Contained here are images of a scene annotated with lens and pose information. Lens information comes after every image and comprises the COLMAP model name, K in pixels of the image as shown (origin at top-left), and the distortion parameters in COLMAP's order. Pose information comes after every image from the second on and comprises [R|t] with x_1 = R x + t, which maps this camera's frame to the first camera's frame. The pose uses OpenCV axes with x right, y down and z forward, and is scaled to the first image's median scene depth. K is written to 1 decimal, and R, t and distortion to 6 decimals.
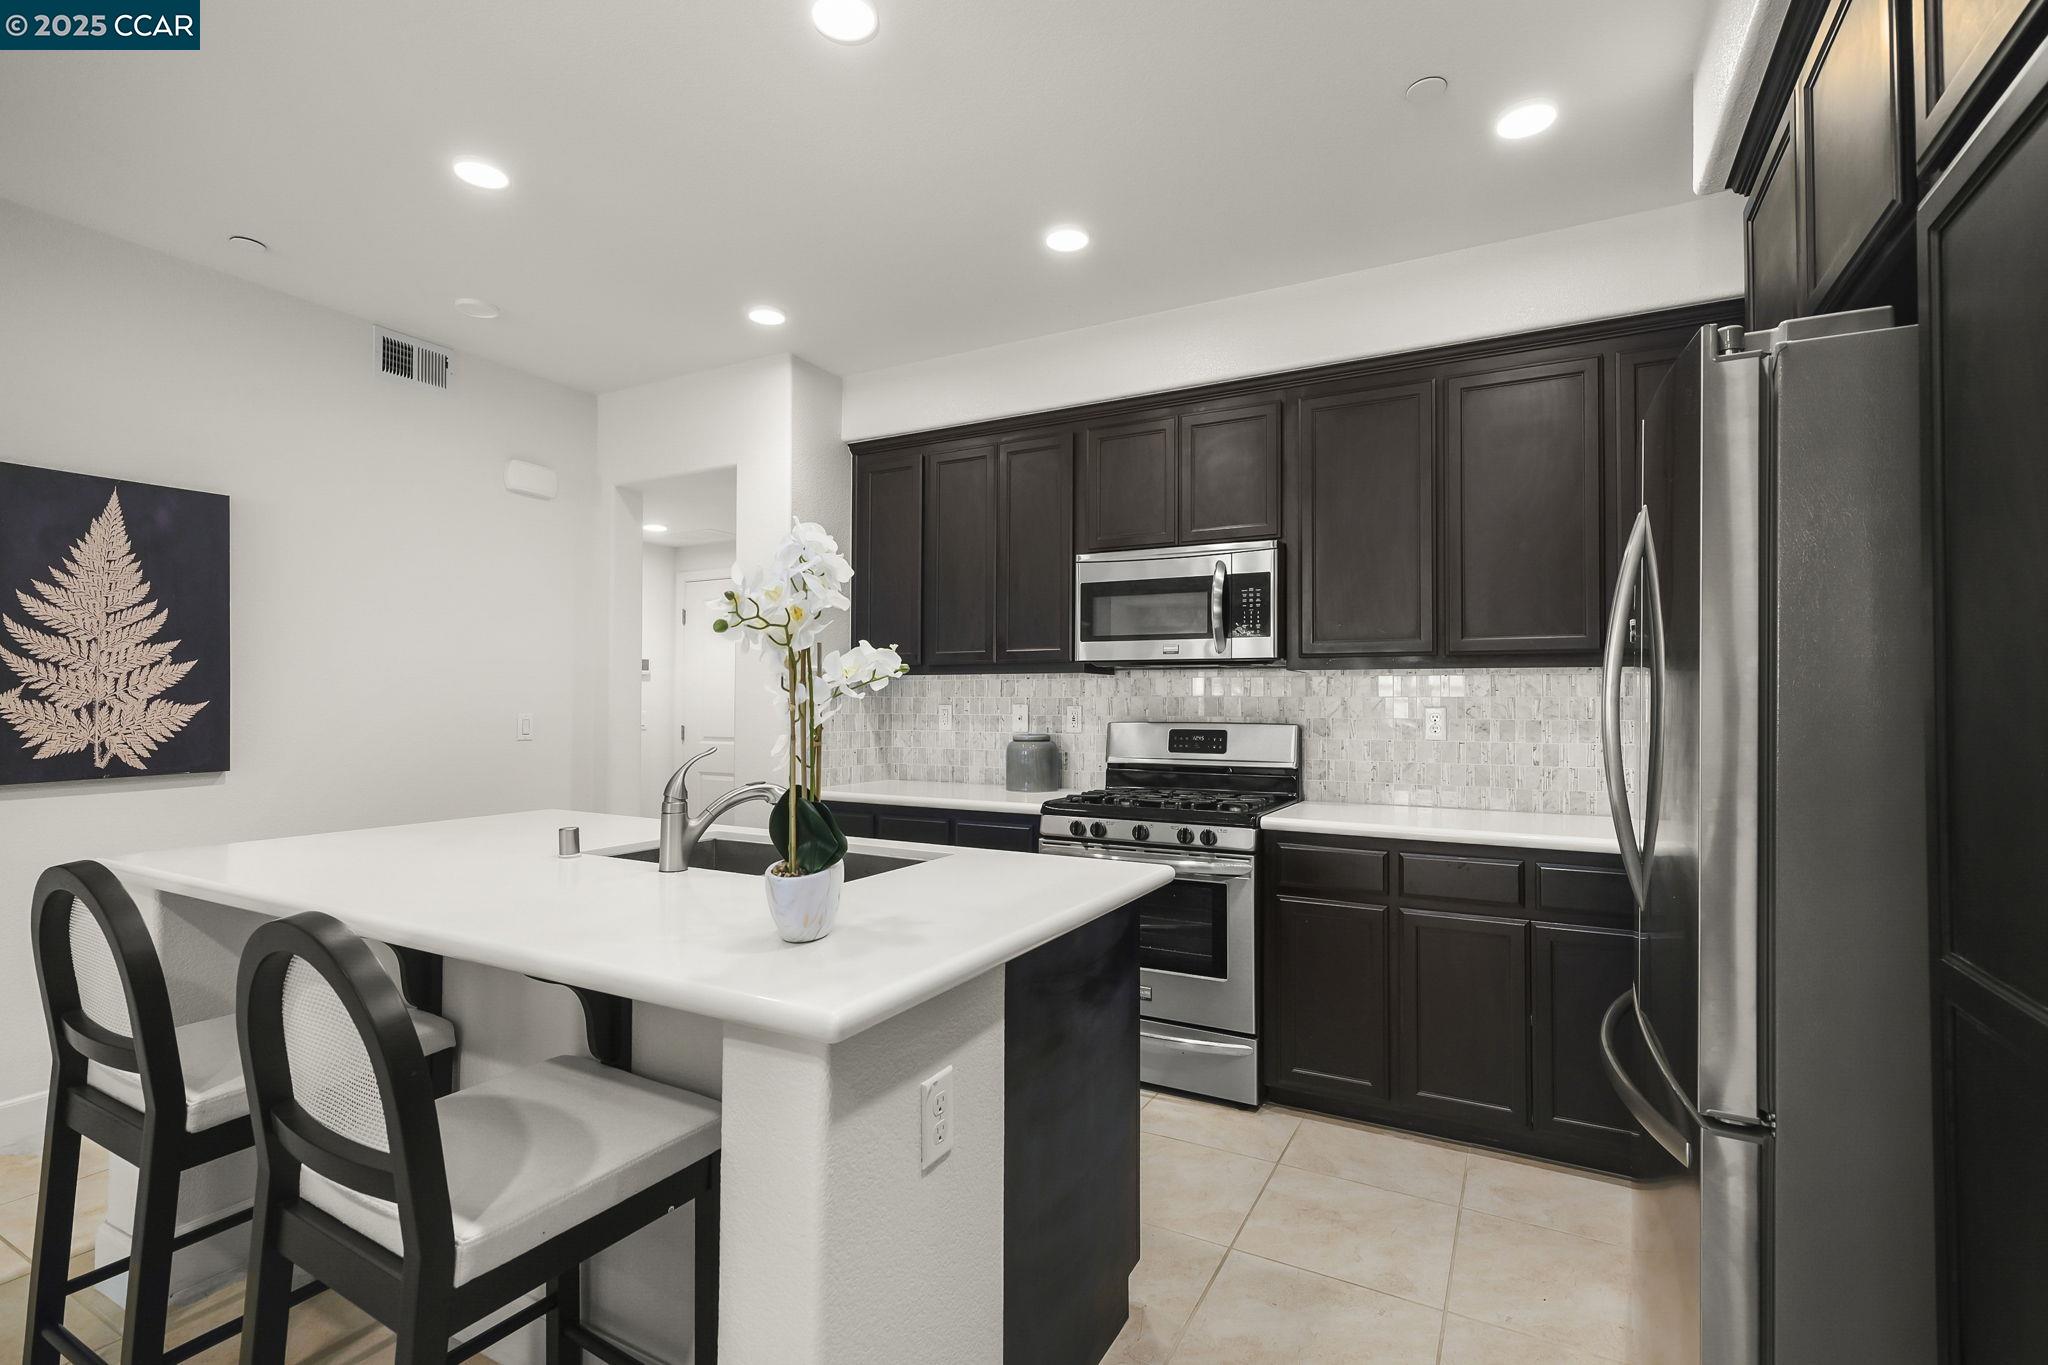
lens RADIAL K [[939.3, 0, 990.9], [0, 939.3, 682.6], [0, 0, 1]] dist [-0.010866, 0.001764]
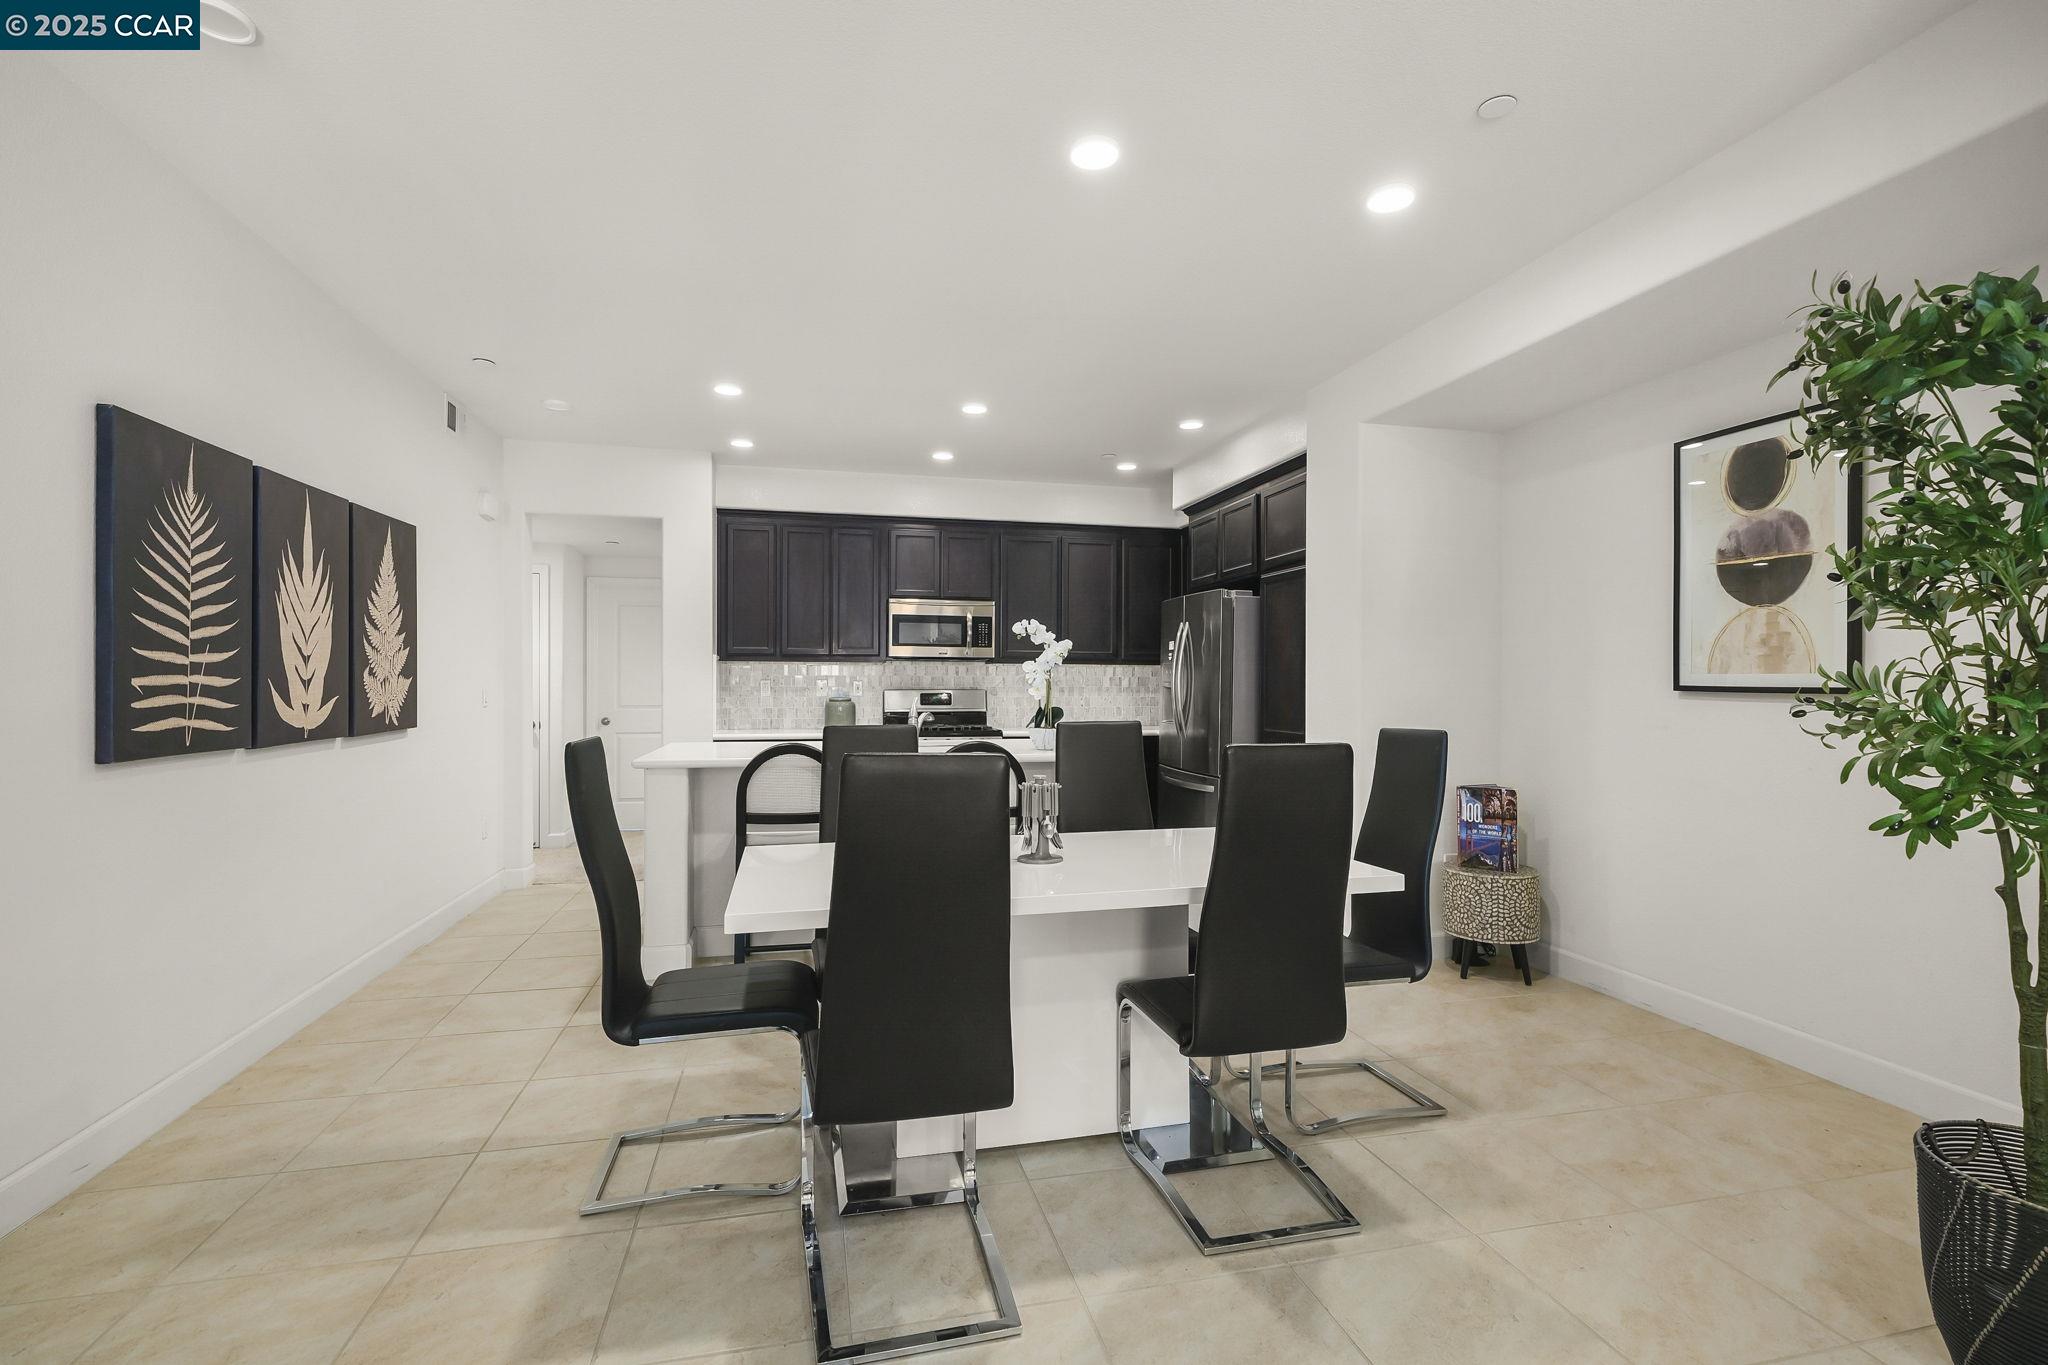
lens RADIAL K [[939.3, 0, 1018.0], [0, 939.3, 681.9], [0, 0, 1]] dist [-0.010866, 0.001764]
pose [[0.738668, 0.003060, 0.674062, -0.975668], [-0.013749, 0.999850, 0.010527, 0.004880], [-0.673929, -0.017043, 0.738600, -0.541572]]
